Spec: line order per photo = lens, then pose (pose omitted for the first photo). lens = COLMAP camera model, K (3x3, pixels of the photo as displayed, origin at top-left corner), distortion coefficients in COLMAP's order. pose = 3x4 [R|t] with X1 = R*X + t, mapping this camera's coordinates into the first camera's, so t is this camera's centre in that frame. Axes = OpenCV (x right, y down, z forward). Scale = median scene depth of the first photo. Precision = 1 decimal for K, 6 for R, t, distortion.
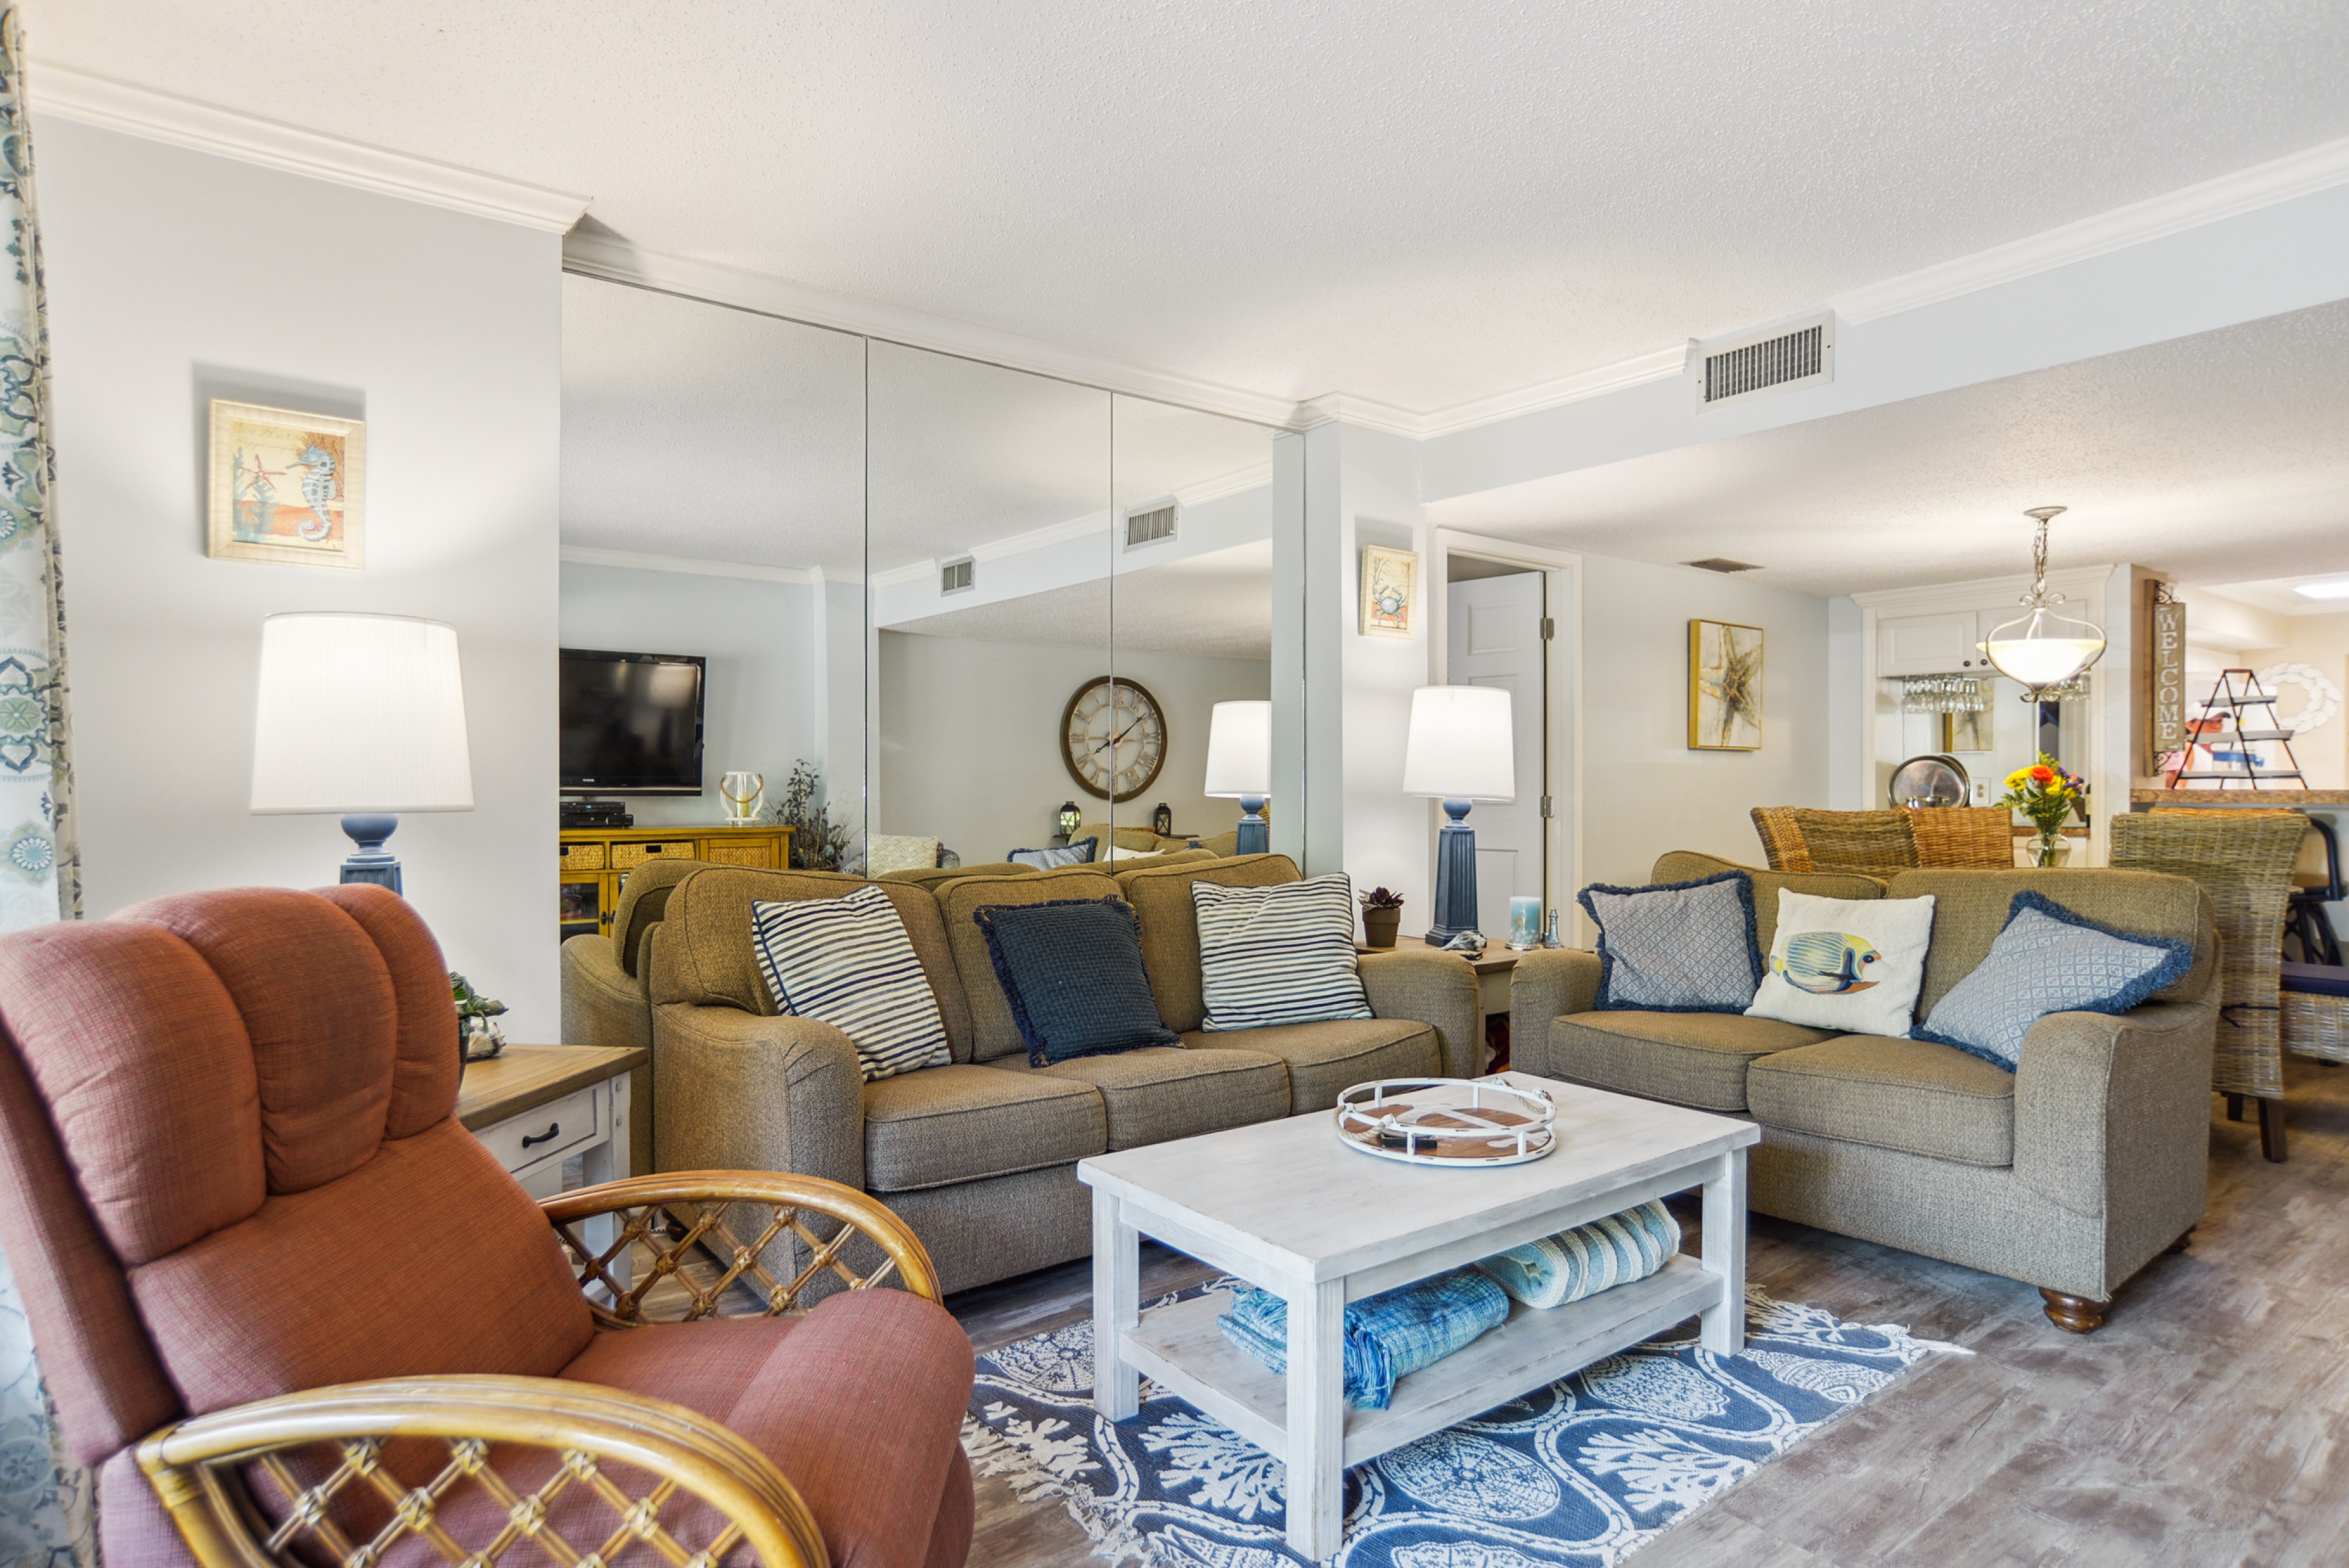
lens RADIAL K [[1267.3, 0, 1163.6], [0, 1267.3, 782.5], [0, 0, 1]] dist [-0.002738, -0.000539]
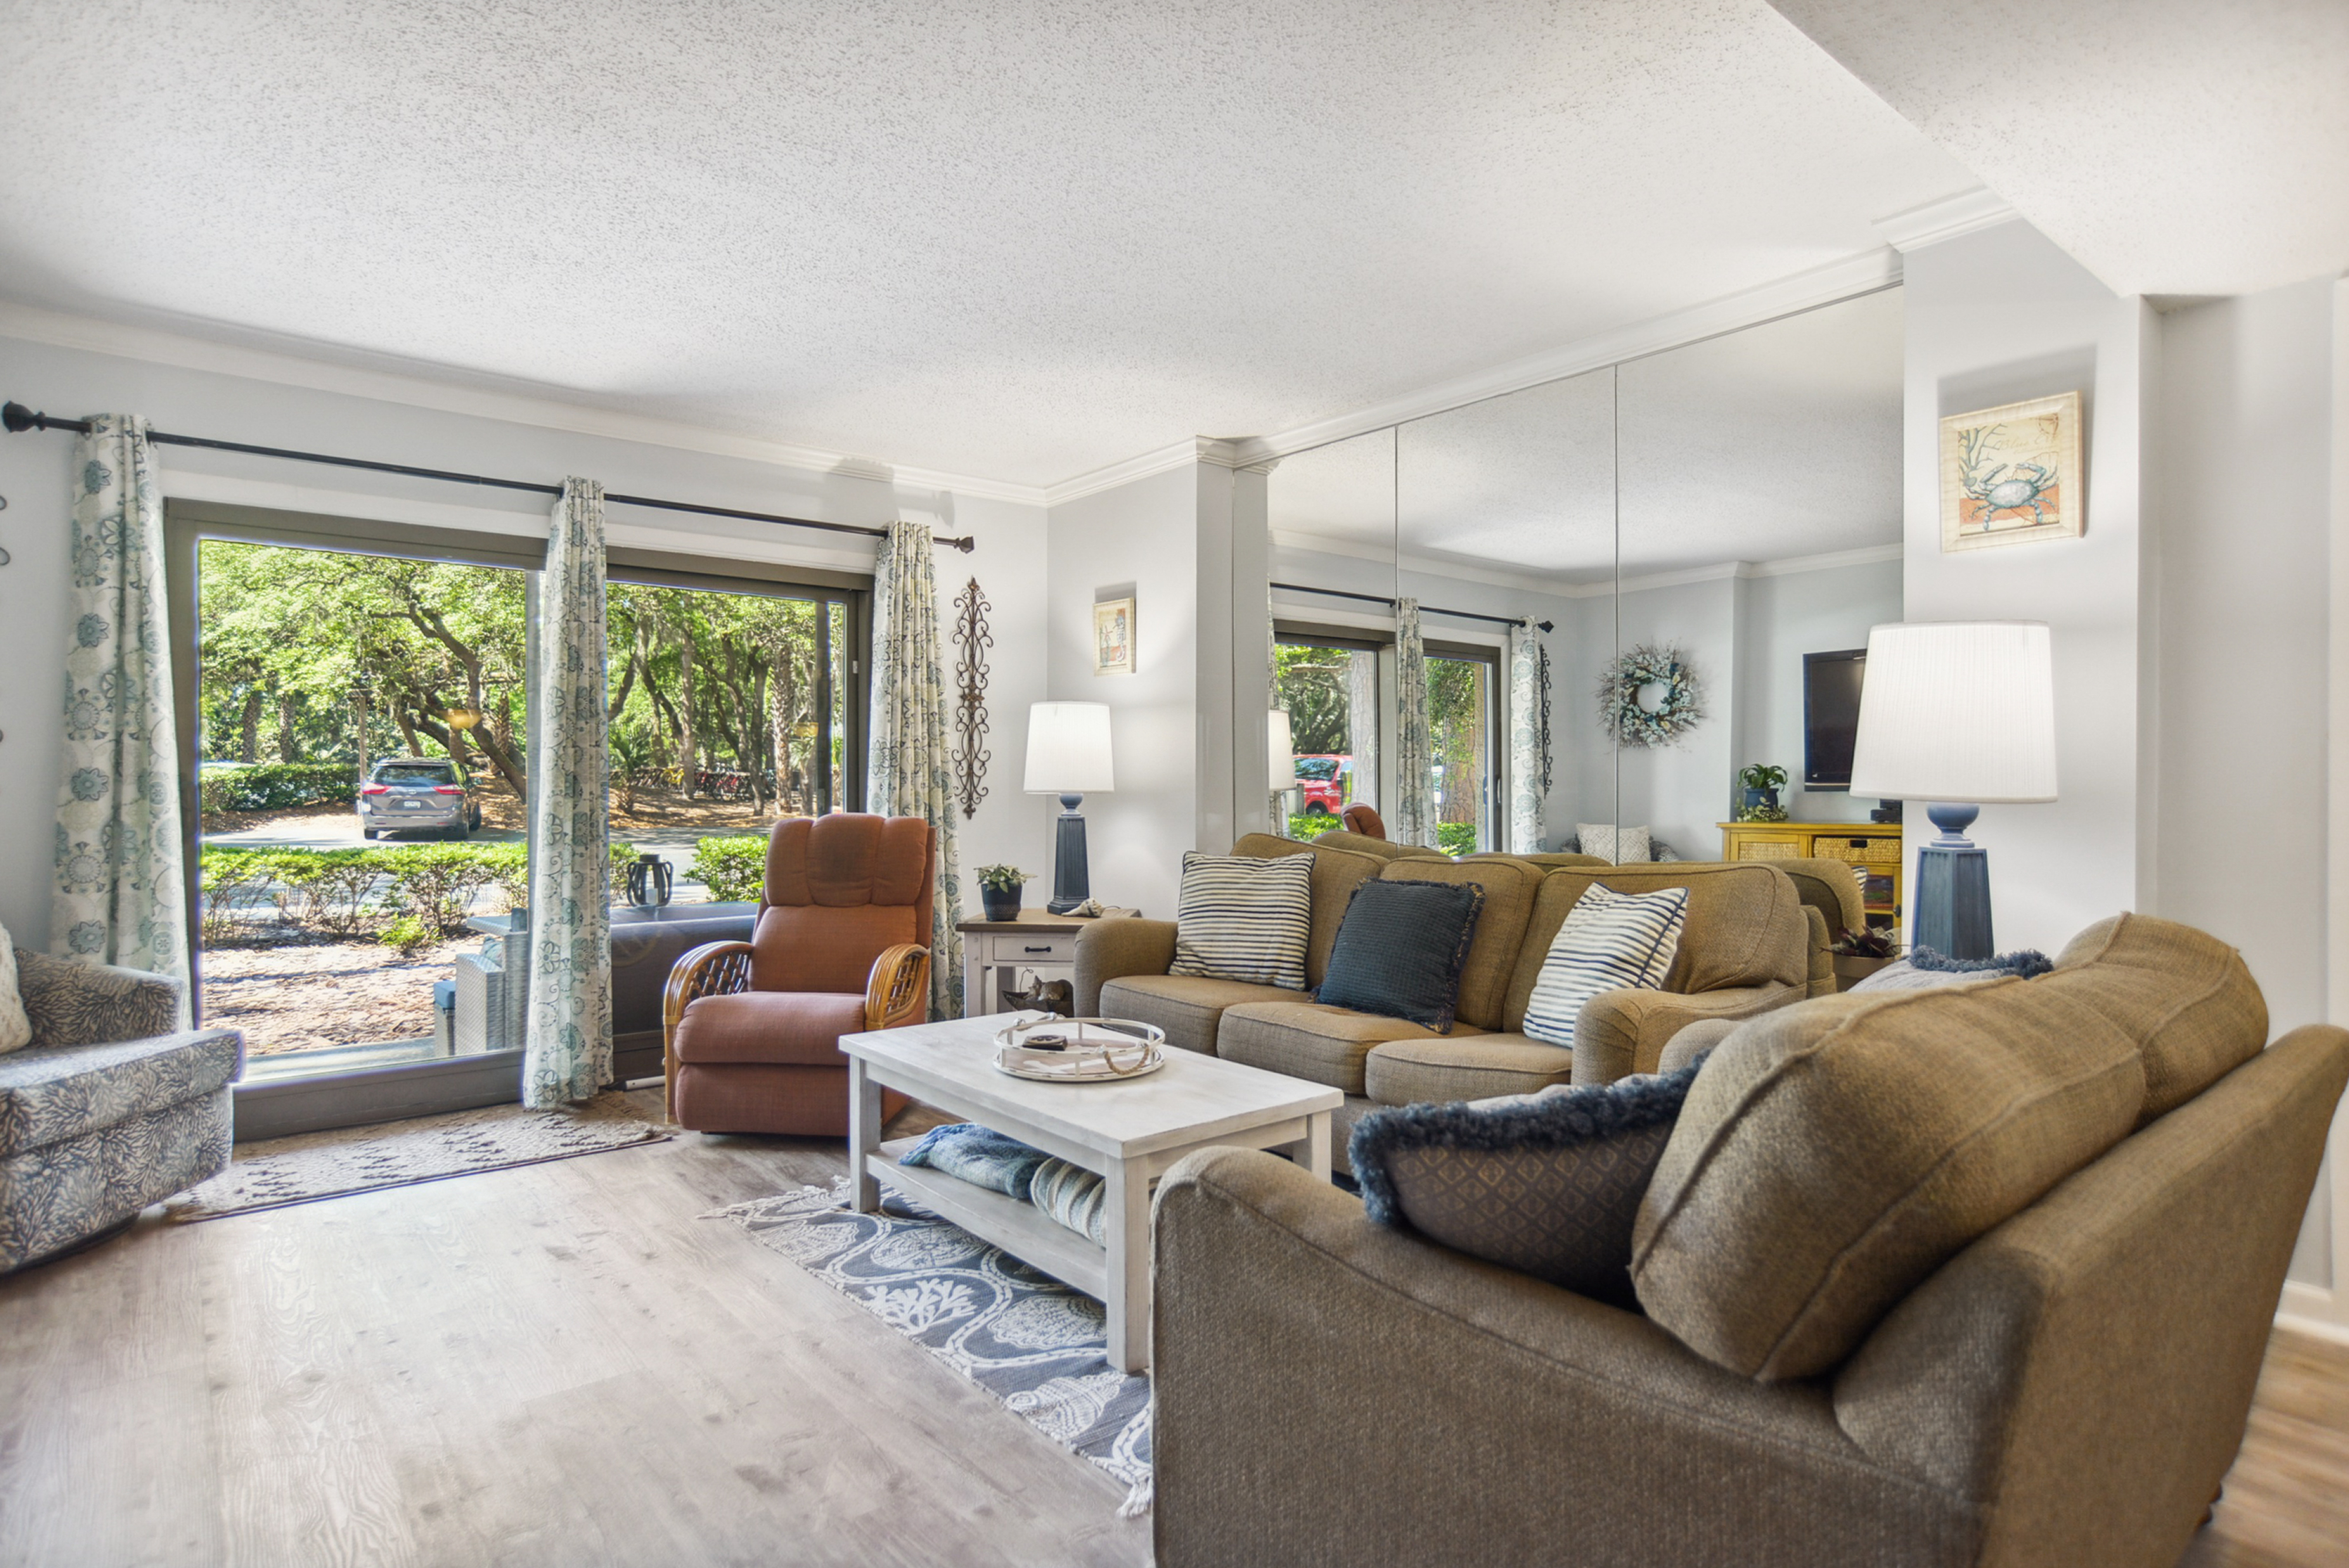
lens RADIAL K [[1267.3, 0, 1163.6], [0, 1267.3, 782.5], [0, 0, 1]] dist [-0.002738, -0.000539]
pose [[0.034740, 0.001897, -0.999395, 1.604008], [0.001789, 0.999996, 0.001960, 0.001797], [0.999395, -0.001856, 0.034737, 1.135693]]
